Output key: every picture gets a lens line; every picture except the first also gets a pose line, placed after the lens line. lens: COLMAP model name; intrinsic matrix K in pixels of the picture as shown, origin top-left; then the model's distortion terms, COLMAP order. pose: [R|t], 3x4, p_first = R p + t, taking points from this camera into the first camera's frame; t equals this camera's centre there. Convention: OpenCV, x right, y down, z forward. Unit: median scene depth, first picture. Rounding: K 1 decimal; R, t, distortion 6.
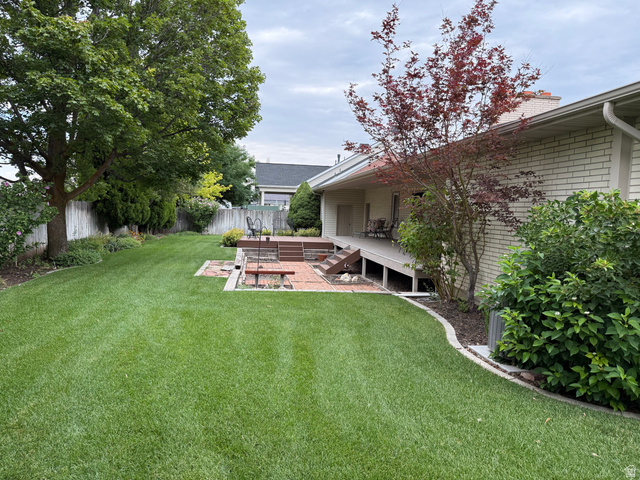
lens RADIAL K [[450.4, 0, 320.0], [0, 450.4, 240.0], [0, 0, 1]] dist [-0.004871, -0.002932]
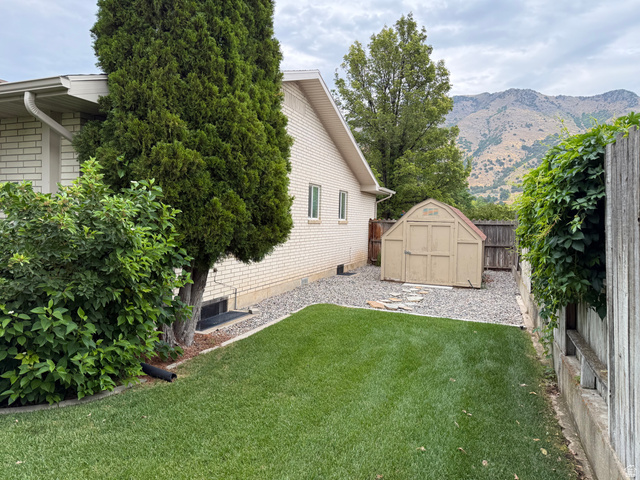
lens RADIAL K [[445.2, 0, 323.8], [0, 445.2, 229.1], [0, 0, 1]] dist [-0.008027, -0.006387]
pose [[0.486857, -0.039849, 0.872572, 0.115219], [0.049302, 0.998620, 0.018097, 0.004863], [-0.872089, 0.034209, 0.488150, -0.019339]]
